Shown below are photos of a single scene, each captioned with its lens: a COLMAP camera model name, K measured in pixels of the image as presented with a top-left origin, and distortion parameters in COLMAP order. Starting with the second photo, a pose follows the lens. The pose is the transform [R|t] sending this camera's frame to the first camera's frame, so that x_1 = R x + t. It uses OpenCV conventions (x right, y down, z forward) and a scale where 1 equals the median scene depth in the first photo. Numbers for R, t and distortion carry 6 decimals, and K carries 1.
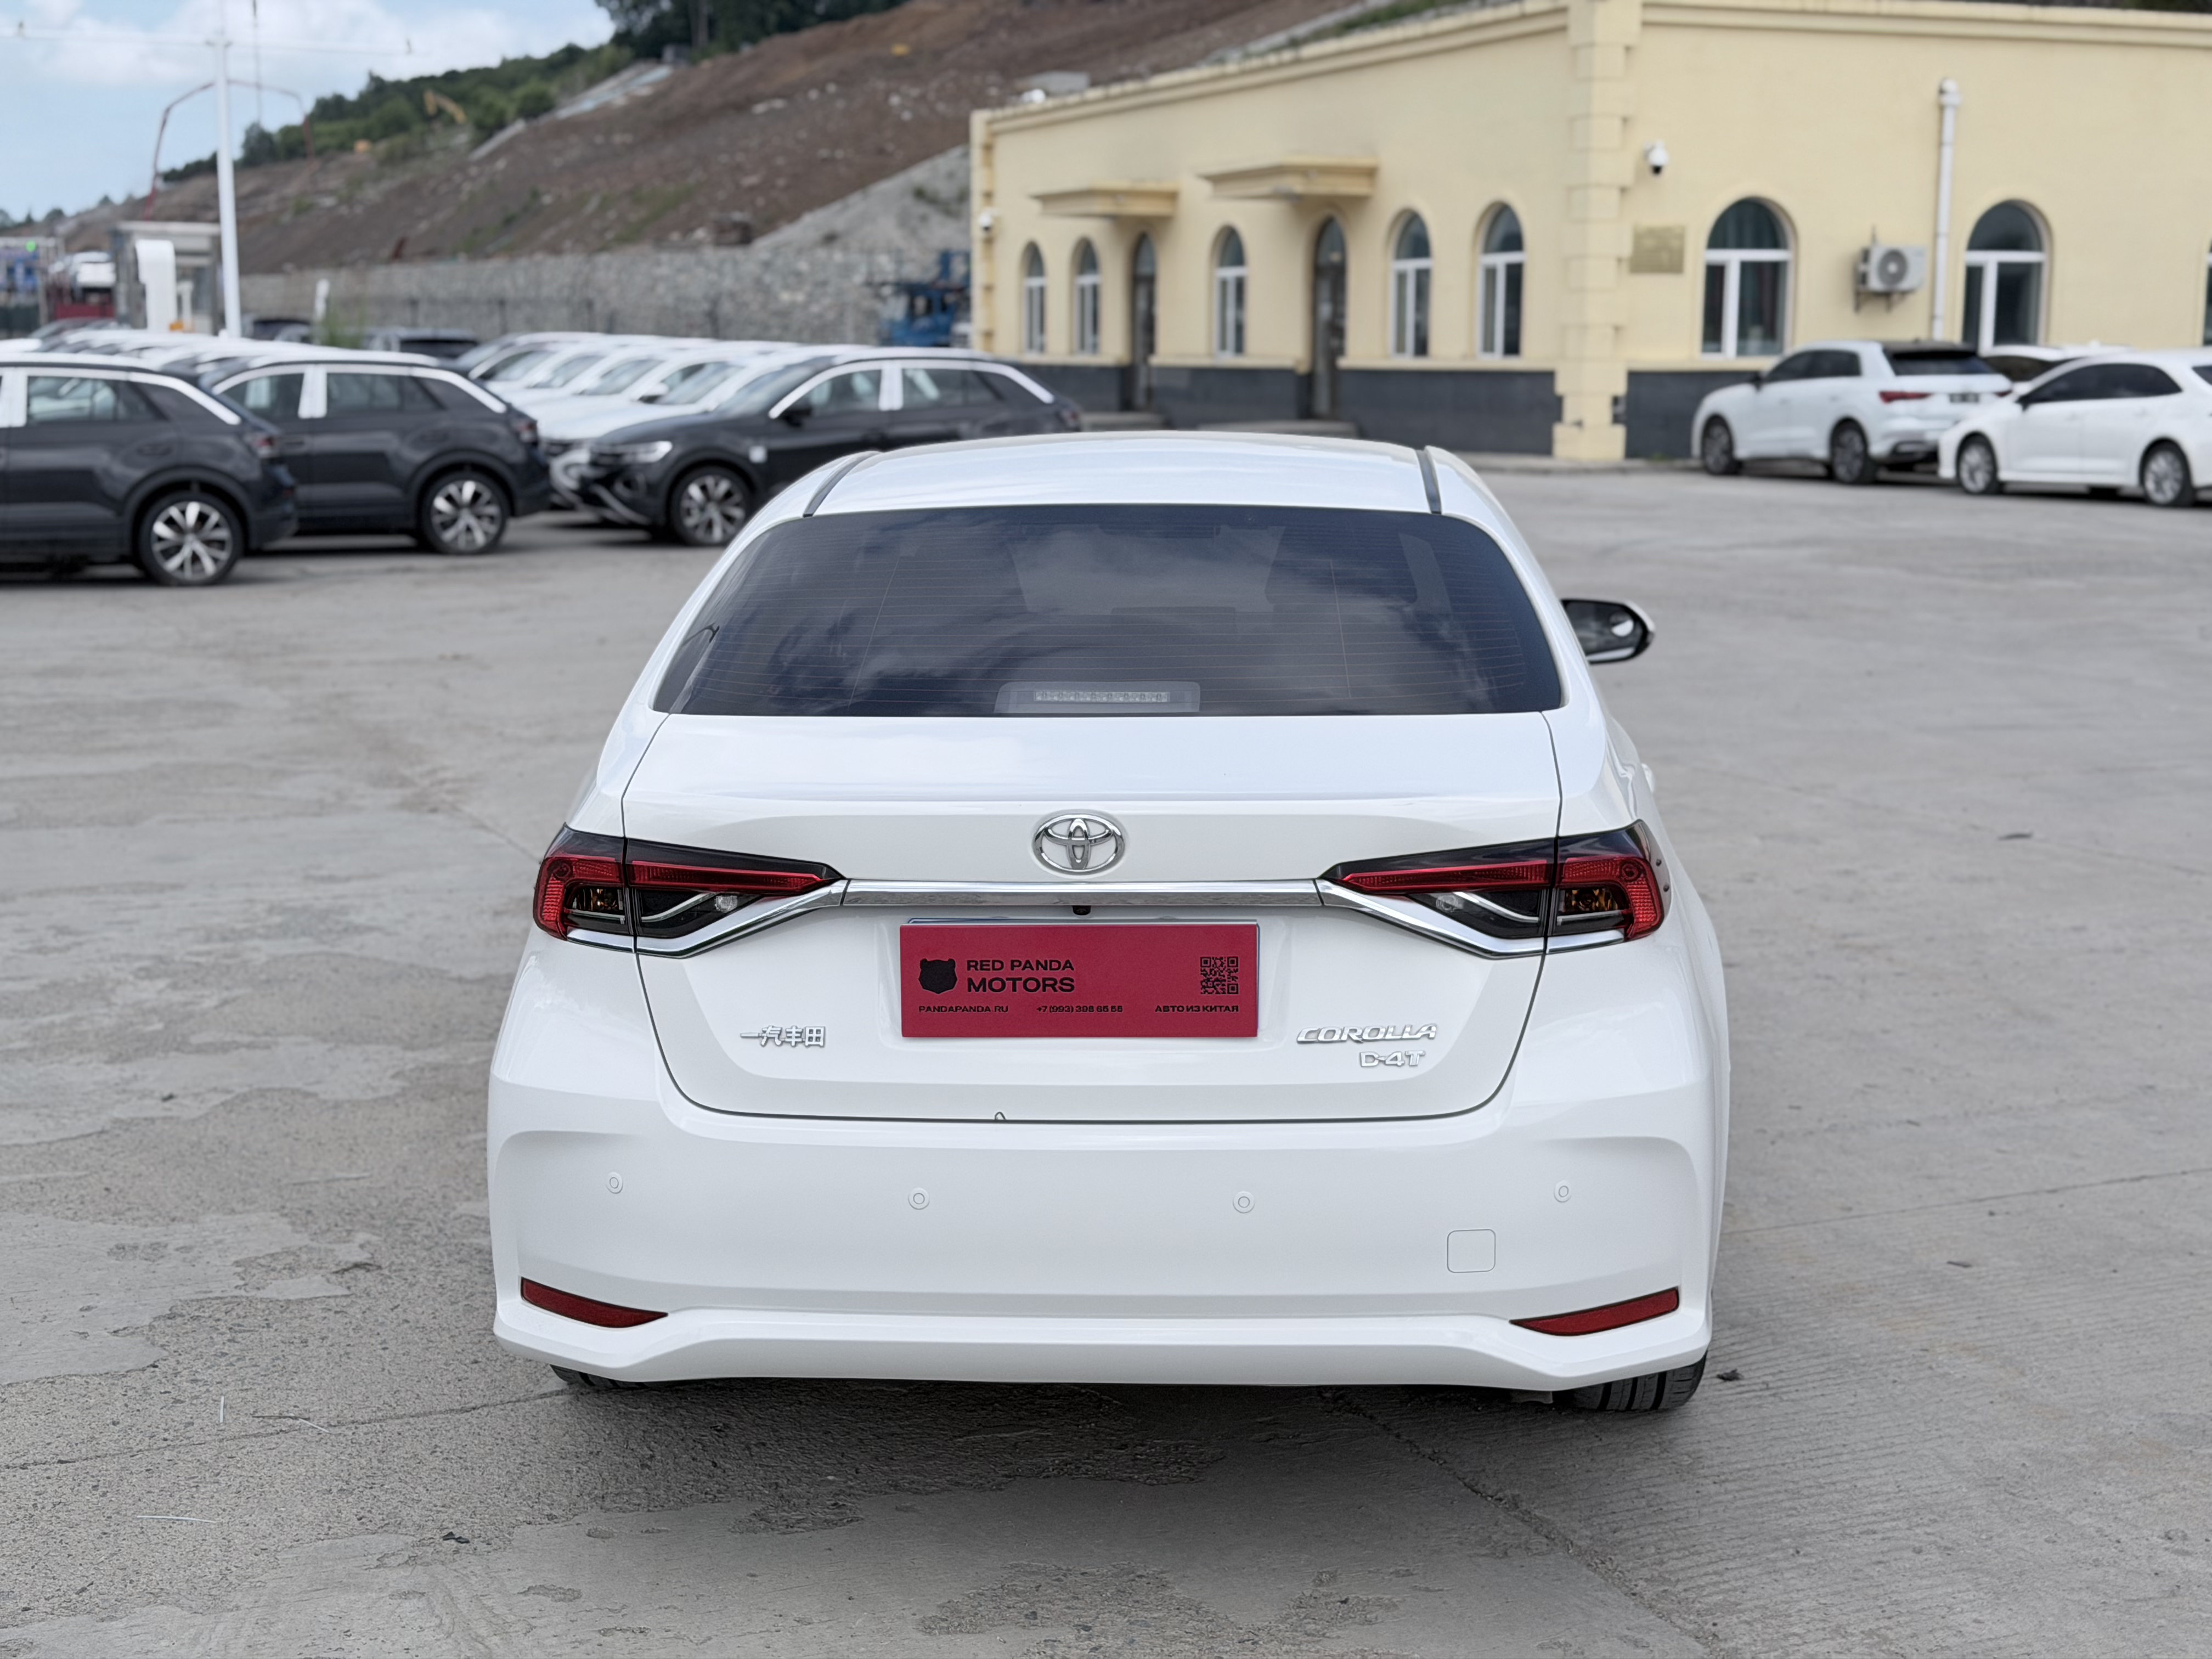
lens RADIAL K [[3095.5, 0, 1103.9], [0, 3095.5, 852.0], [0, 0, 1]] dist [0.123219, 0.000000]
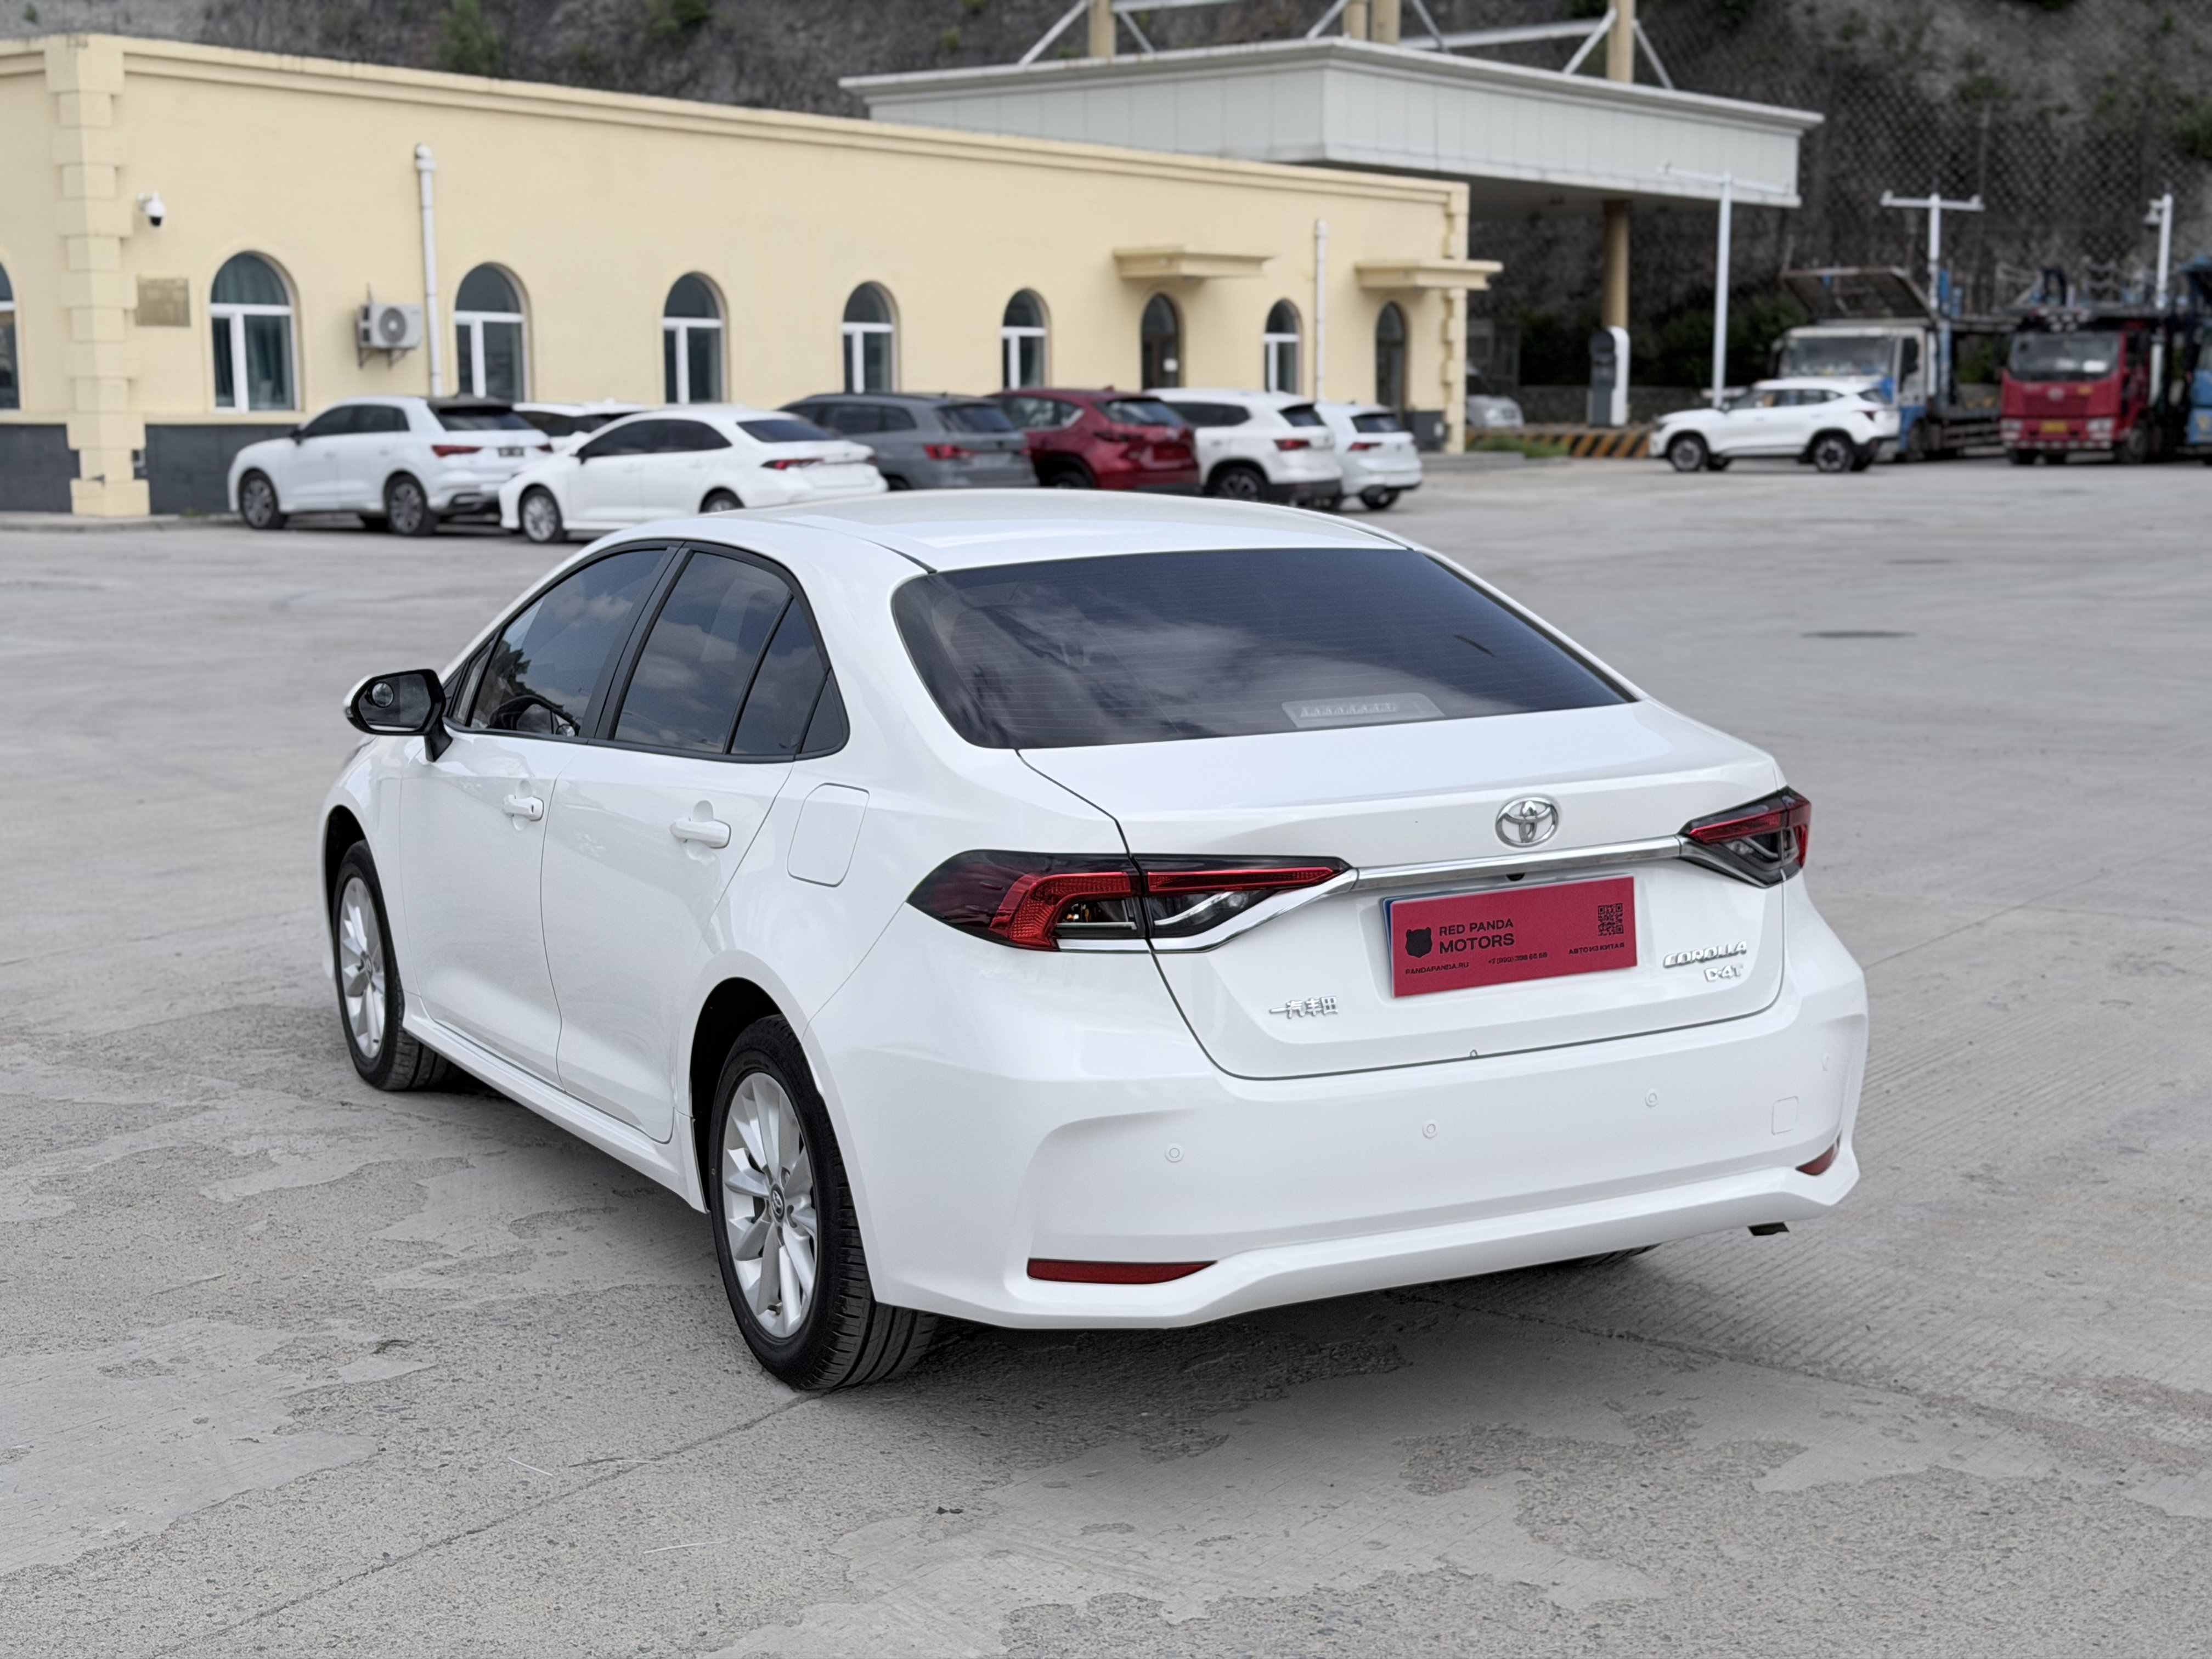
lens RADIAL K [[3095.5, 0, 1109.6], [0, 3095.5, 851.3], [0, 0, 1]] dist [0.123219, 0.000000]
pose [[0.860015, -0.082817, 0.503503, -0.085817], [0.091124, 0.995806, 0.008147, -0.001794], [-0.502066, 0.038874, 0.863955, 0.002815]]
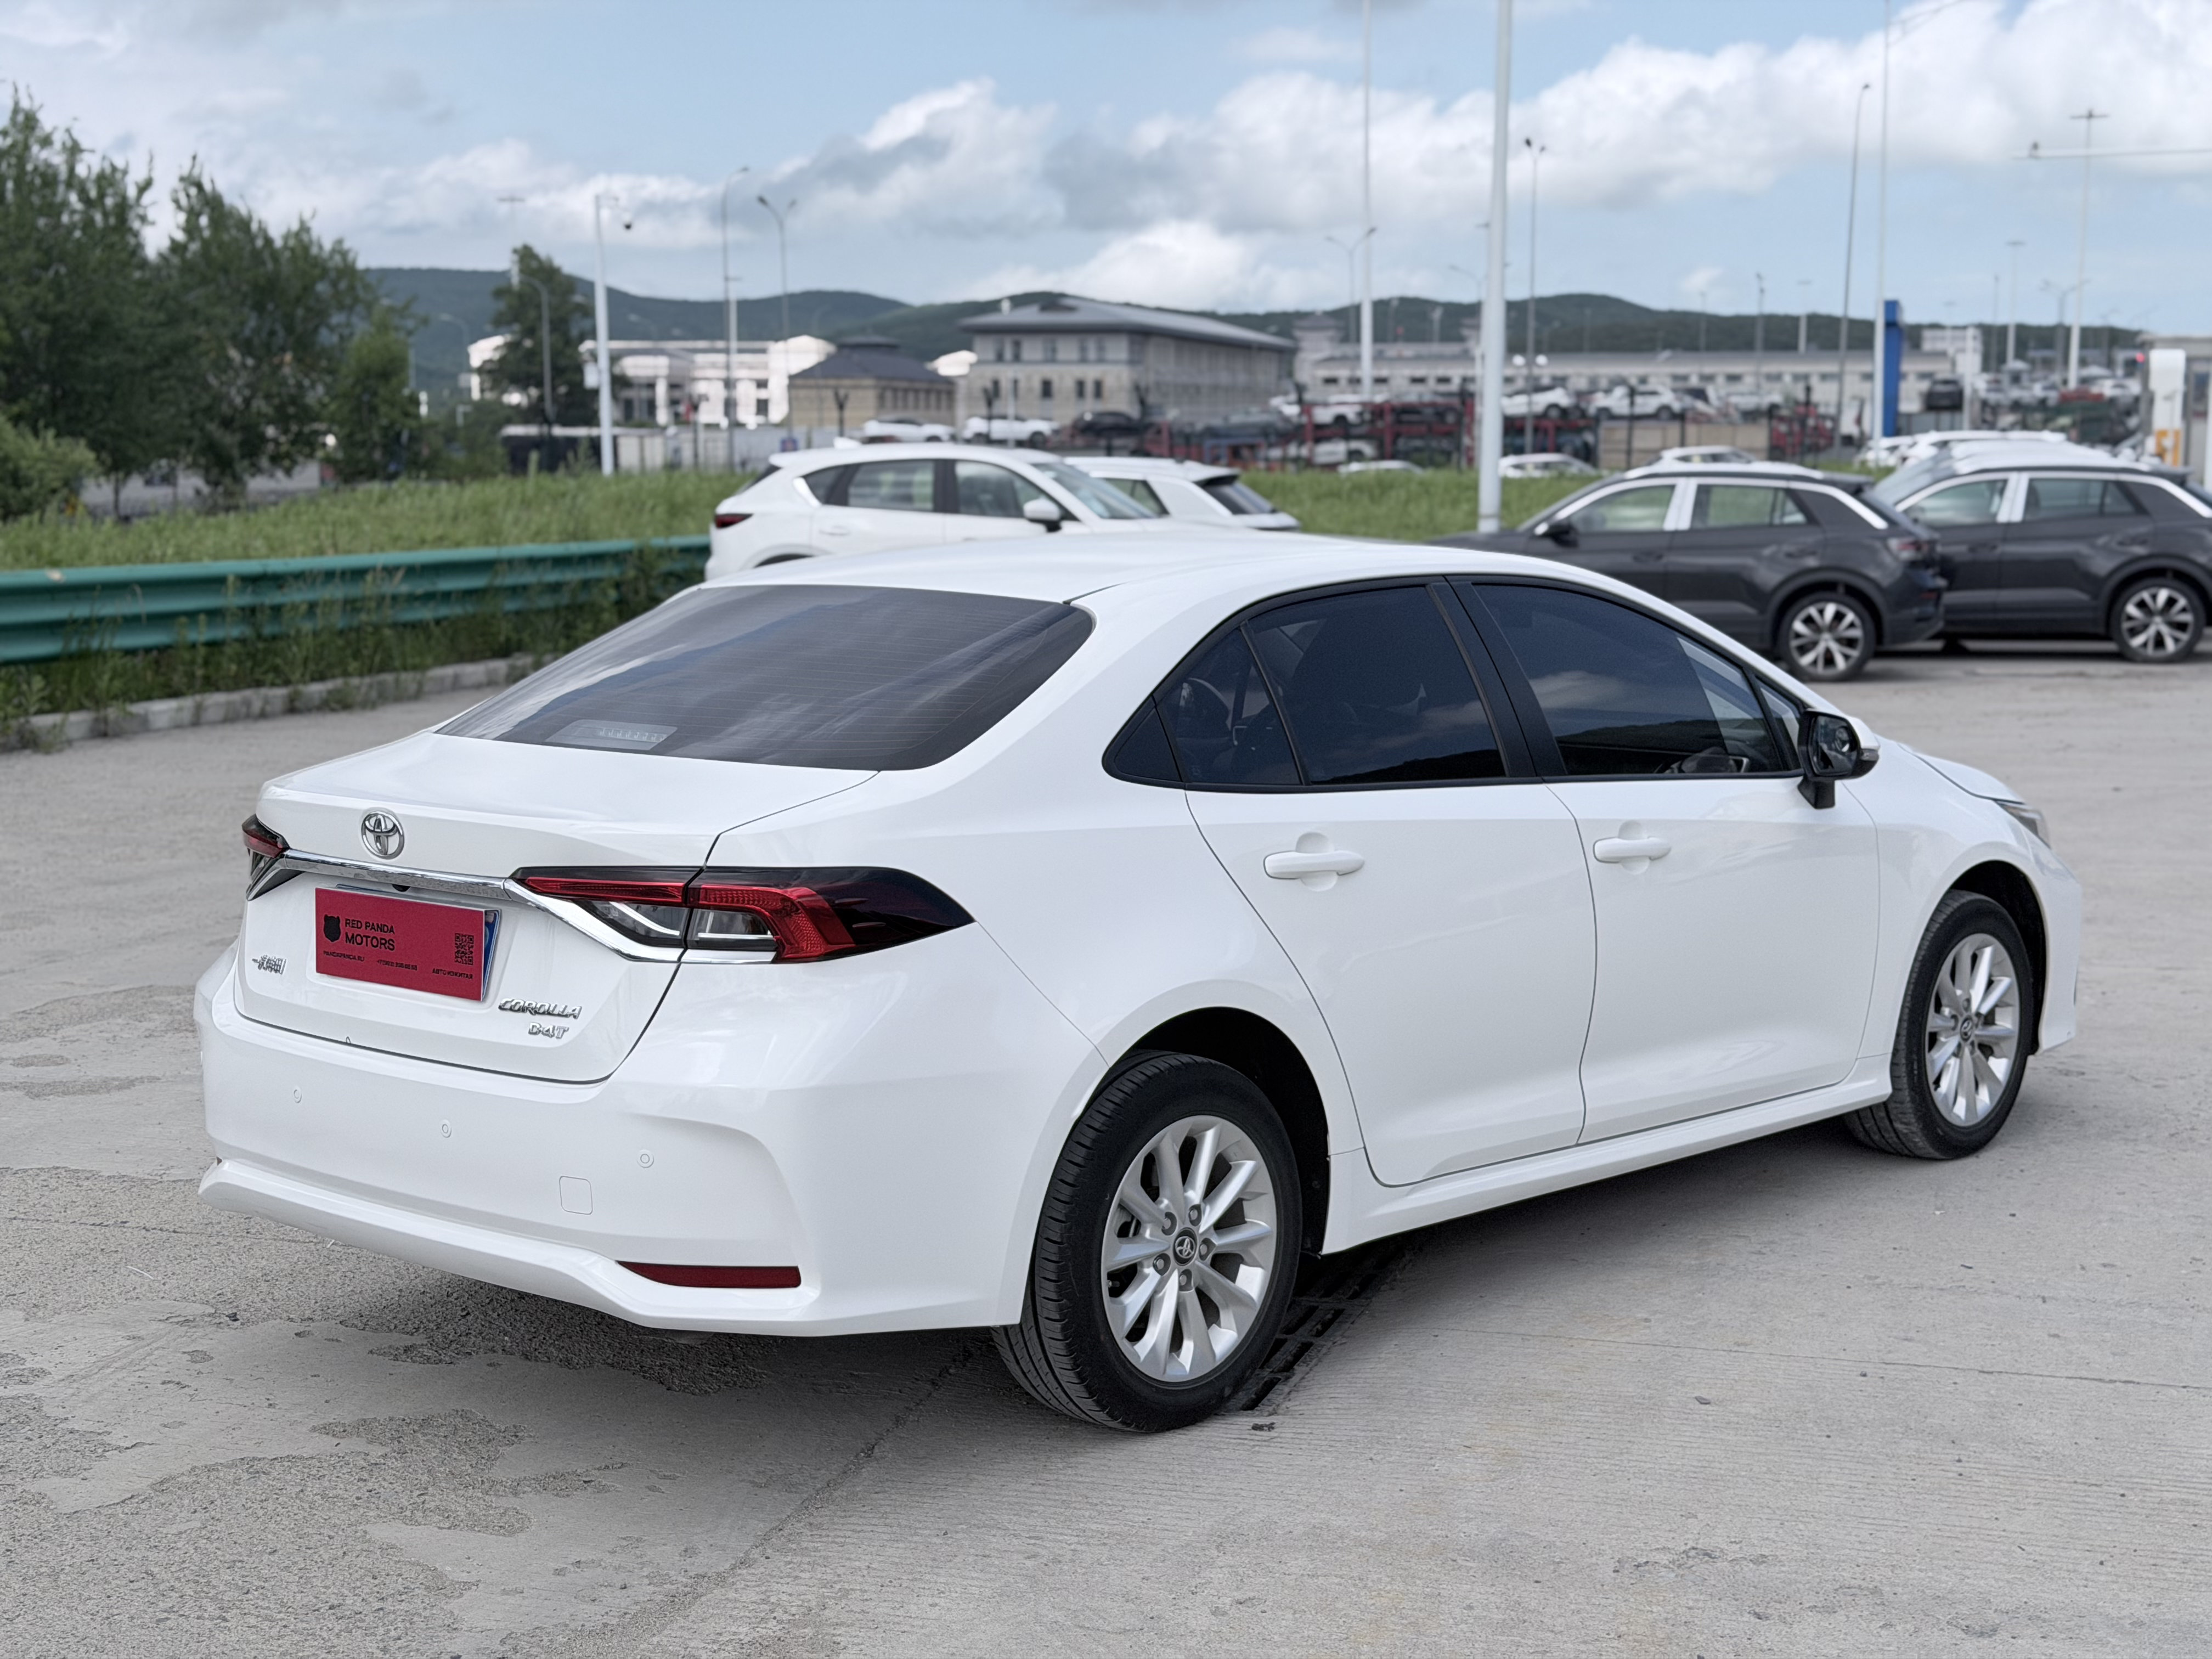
lens RADIAL K [[3095.5, 0, 1097.9], [0, 3095.5, 881.8], [0, 0, 1]] dist [0.123219, 0.000000]
pose [[0.774318, 0.088573, -0.626567, 0.116073], [-0.103639, 0.994536, 0.012512, -0.003371], [0.624252, 0.055249, 0.779267, 0.019597]]
